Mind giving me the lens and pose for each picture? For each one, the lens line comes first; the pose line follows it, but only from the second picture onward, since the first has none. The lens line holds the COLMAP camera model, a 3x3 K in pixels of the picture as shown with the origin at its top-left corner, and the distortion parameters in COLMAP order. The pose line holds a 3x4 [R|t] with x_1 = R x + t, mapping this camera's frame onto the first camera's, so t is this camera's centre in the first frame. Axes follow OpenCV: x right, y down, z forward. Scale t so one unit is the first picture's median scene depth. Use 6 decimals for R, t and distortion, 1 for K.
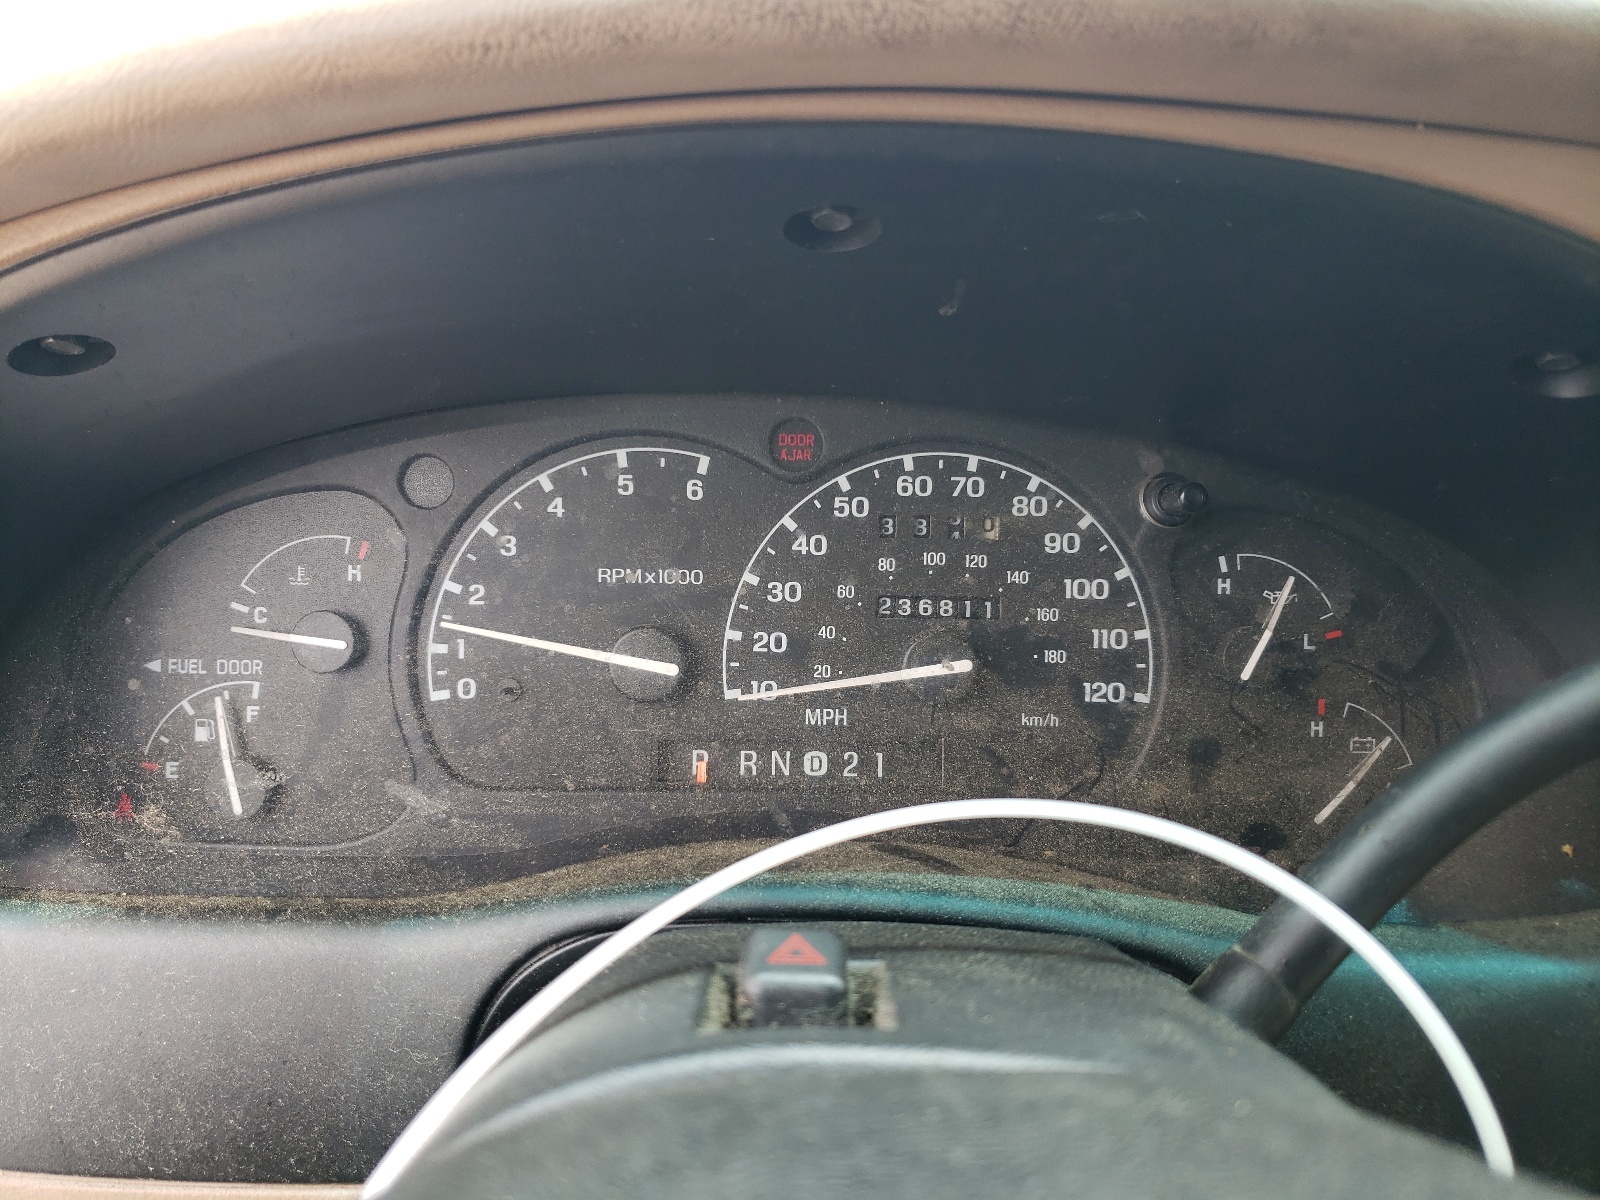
lens RADIAL K [[1199.3, 0, 801.9], [0, 1199.3, 599.5], [0, 0, 1]] dist [0.010456, 0.001817]
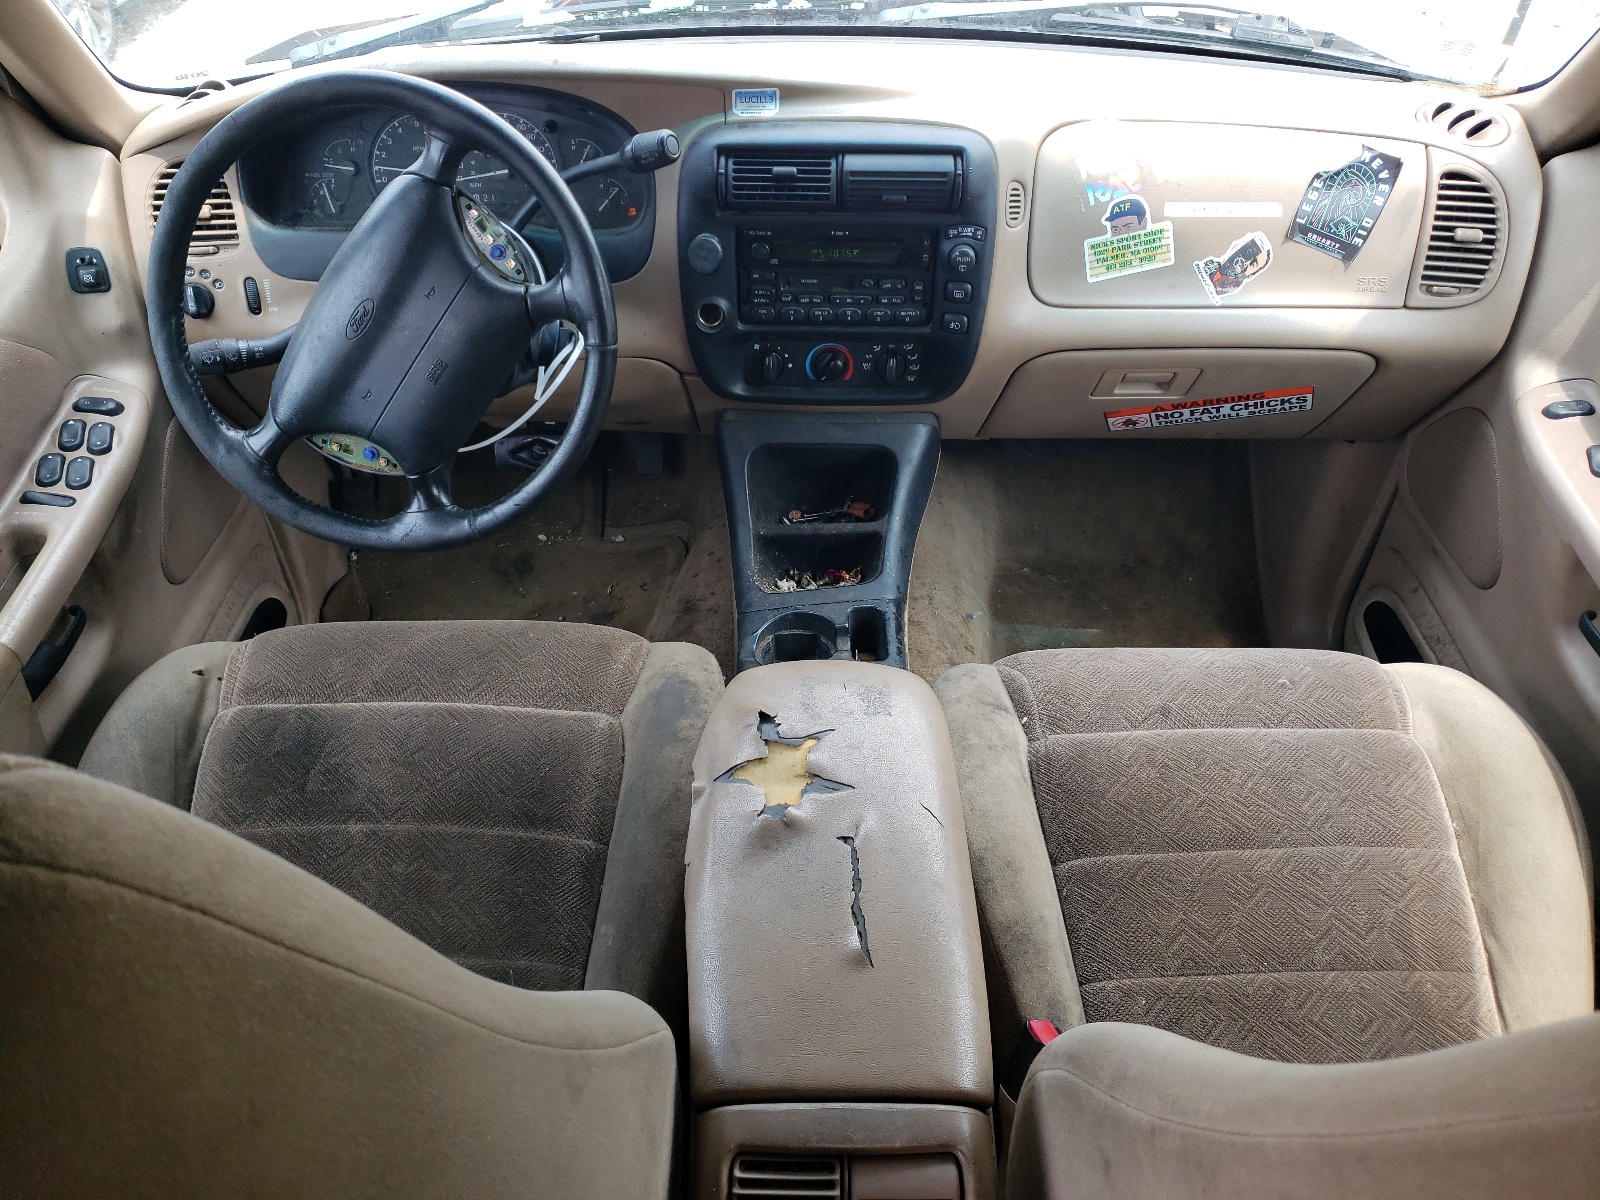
lens RADIAL K [[1199.3, 0, 800.0], [0, 1199.3, 603.1], [0, 0, 1]] dist [0.010456, 0.001817]
pose [[0.999728, -0.018331, -0.014398, 1.145391], [0.022610, 0.912786, 0.407811, -0.242324], [0.005667, -0.408026, 0.912953, -3.259544]]
